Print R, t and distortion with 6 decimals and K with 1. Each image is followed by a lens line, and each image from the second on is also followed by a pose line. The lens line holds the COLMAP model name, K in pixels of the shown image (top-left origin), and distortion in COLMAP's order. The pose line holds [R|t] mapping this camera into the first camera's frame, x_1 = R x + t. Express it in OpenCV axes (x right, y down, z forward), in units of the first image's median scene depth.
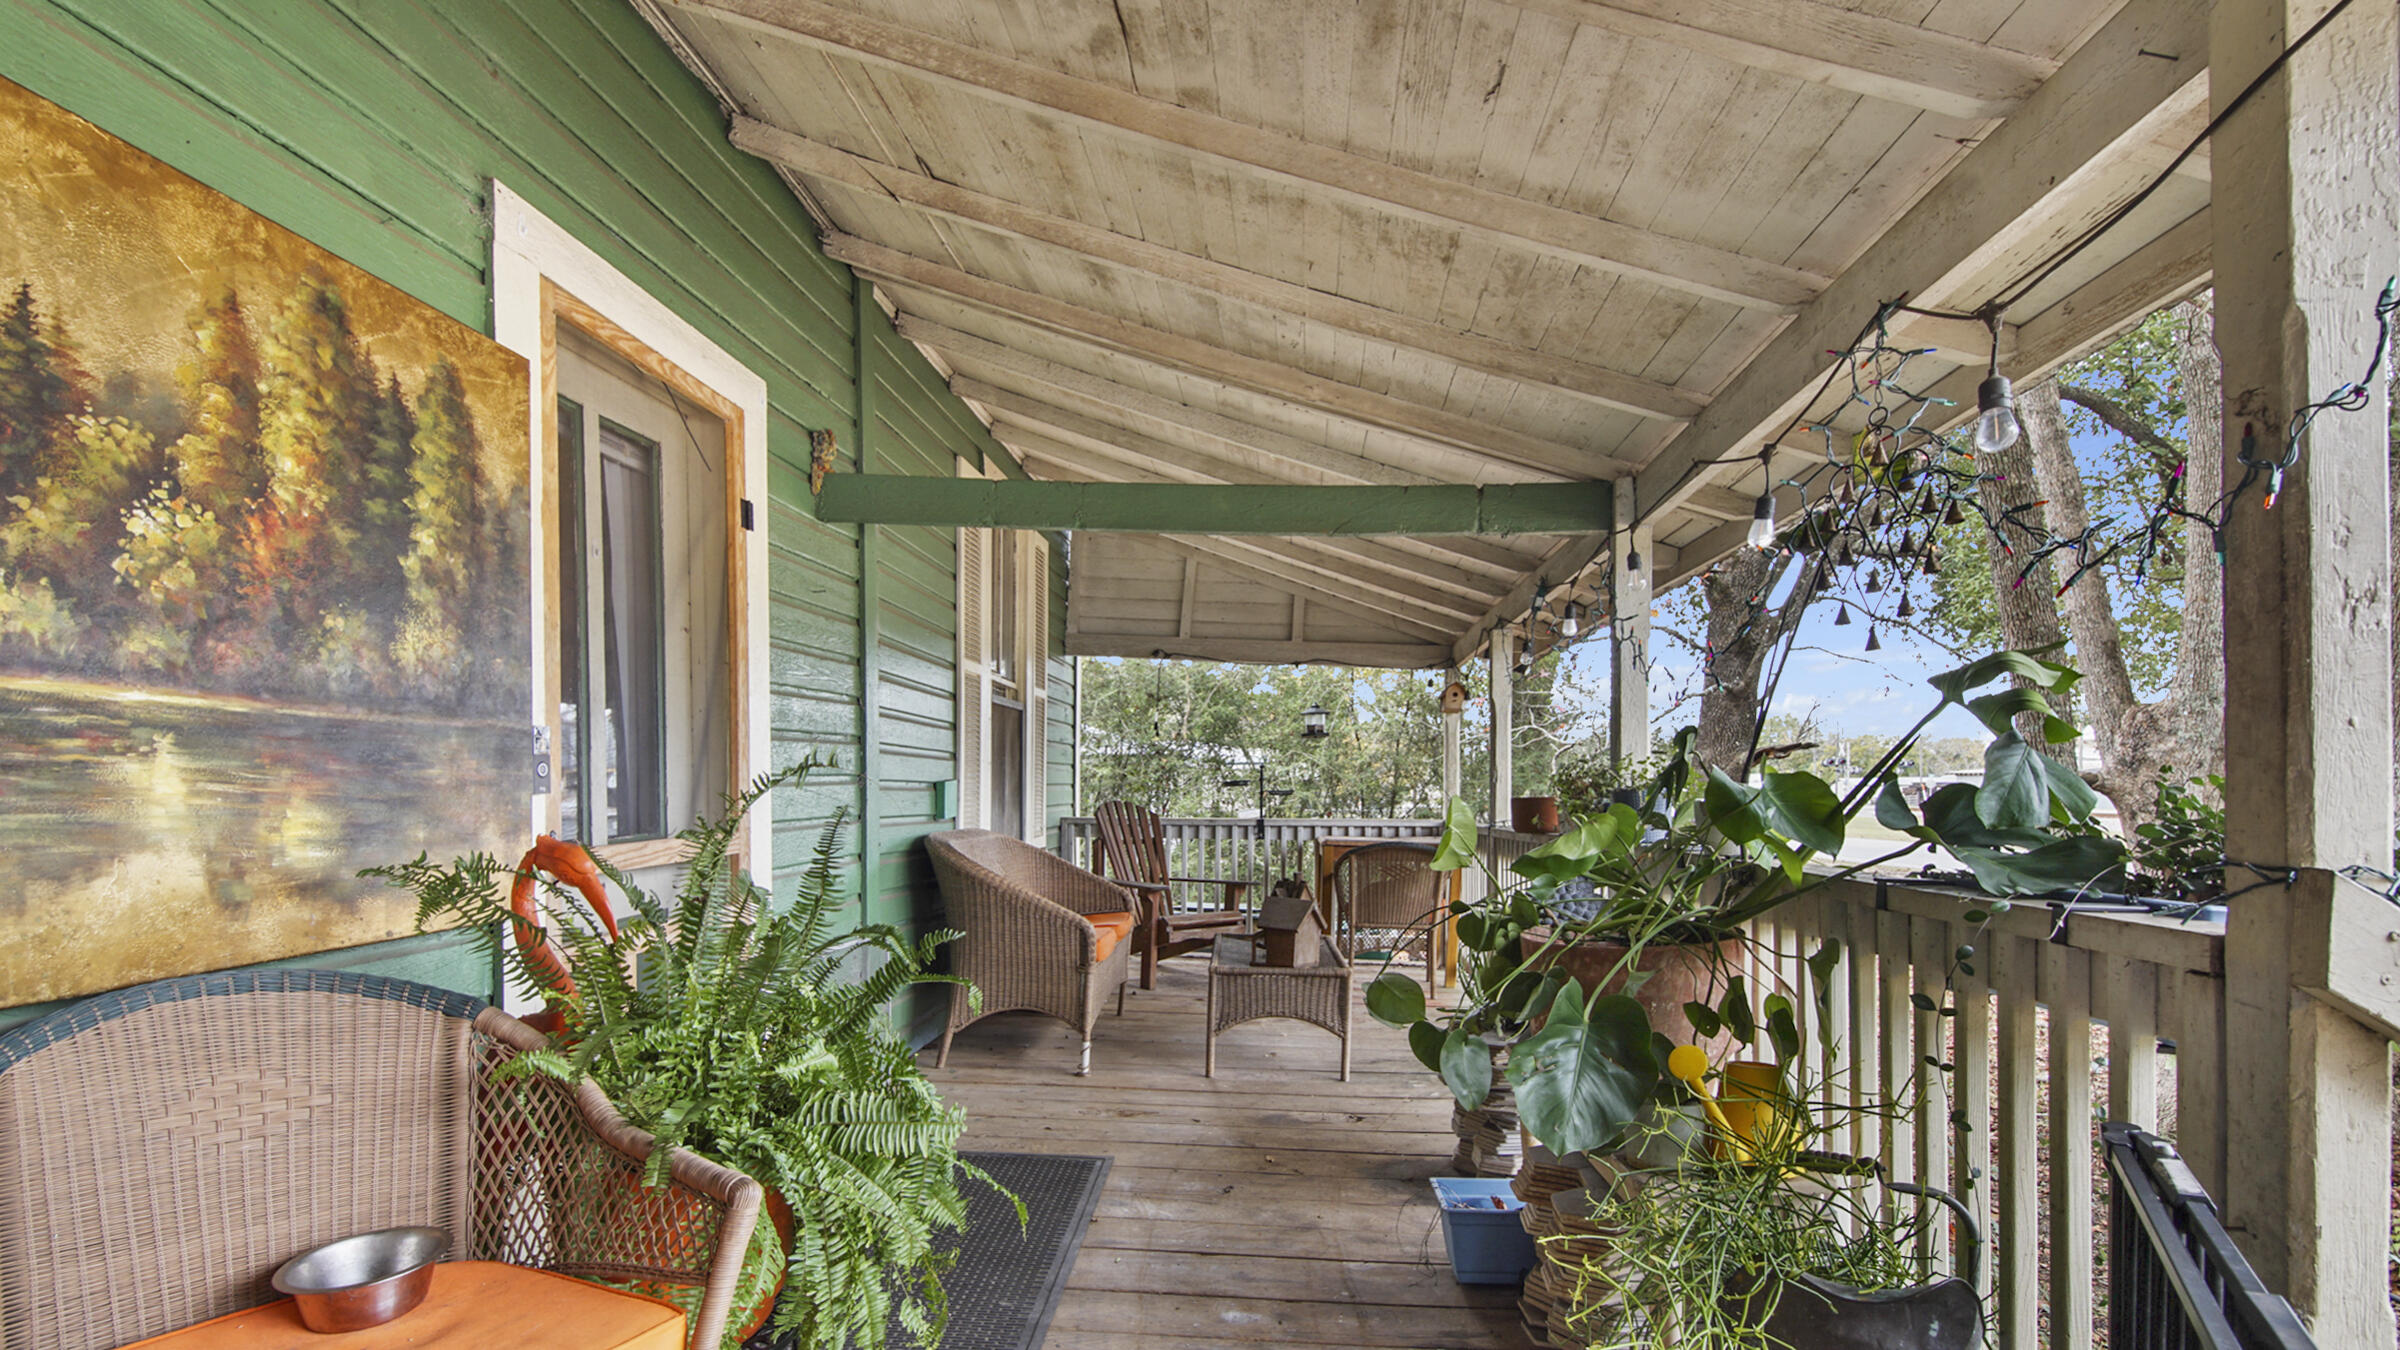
lens RADIAL K [[1217.3, 0, 1206.3], [0, 1217.3, 702.6], [0, 0, 1]] dist [0.048647, -0.032205]
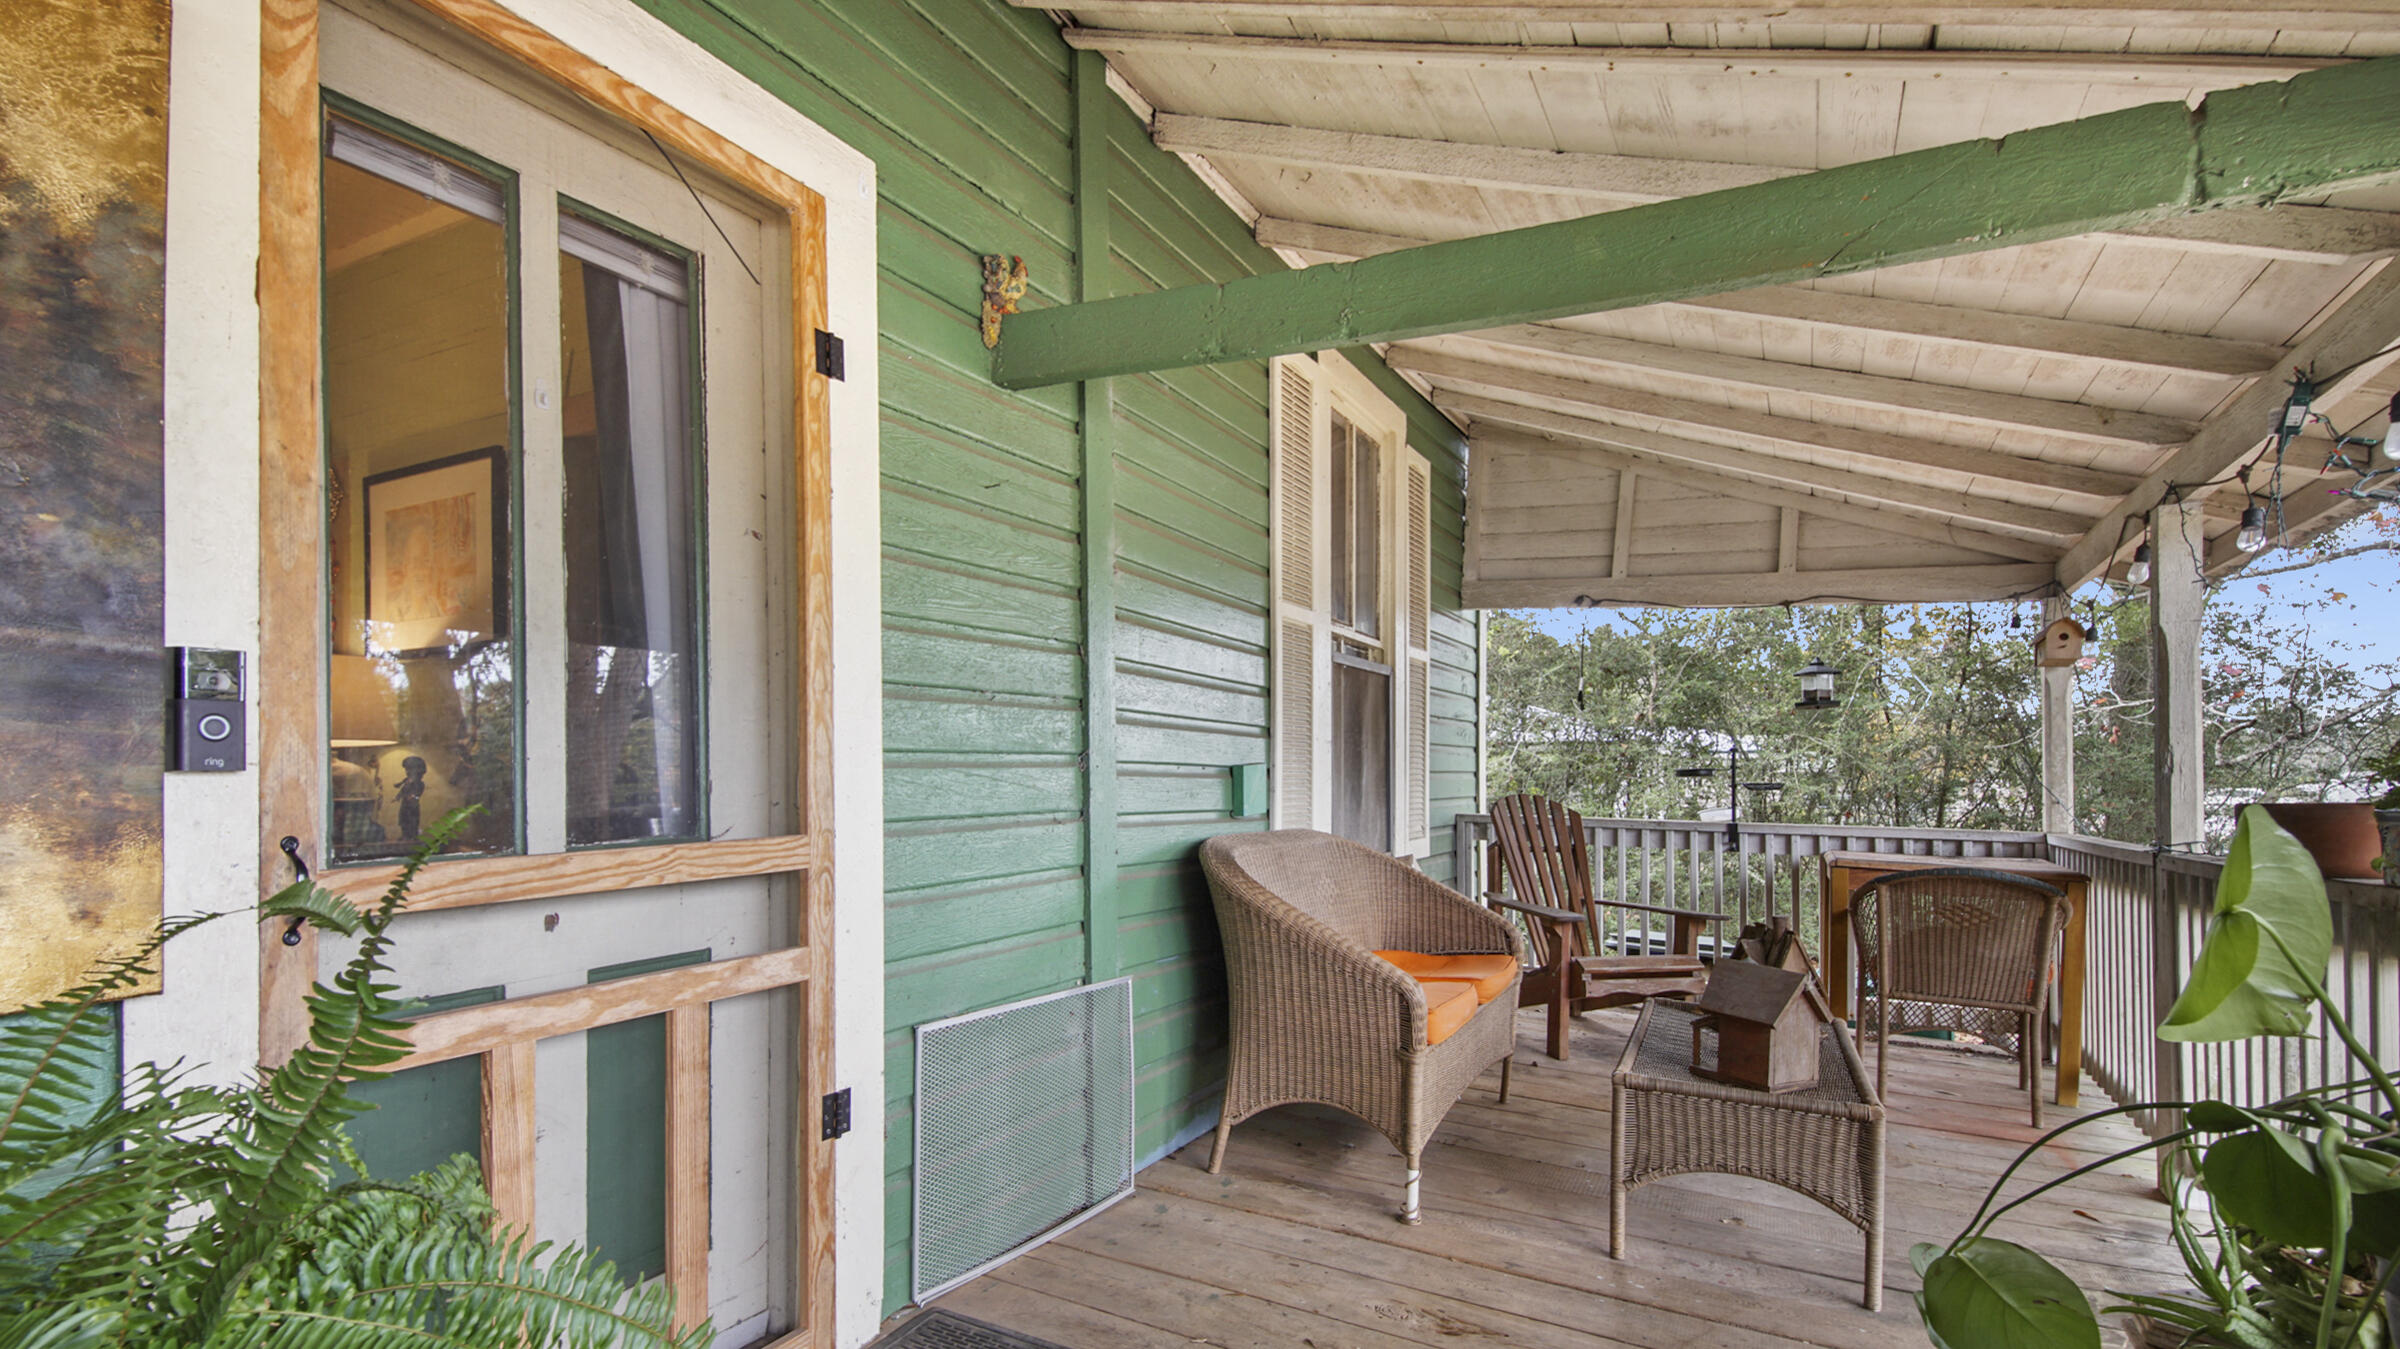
lens RADIAL K [[1217.3, 0, 1206.3], [0, 1217.3, 702.1], [0, 0, 1]] dist [0.048647, -0.032205]
pose [[0.927901, -0.012835, -0.372605, 0.036250], [0.015977, 0.999858, 0.005346, 0.021122], [0.372484, -0.010913, 0.927975, 0.293836]]
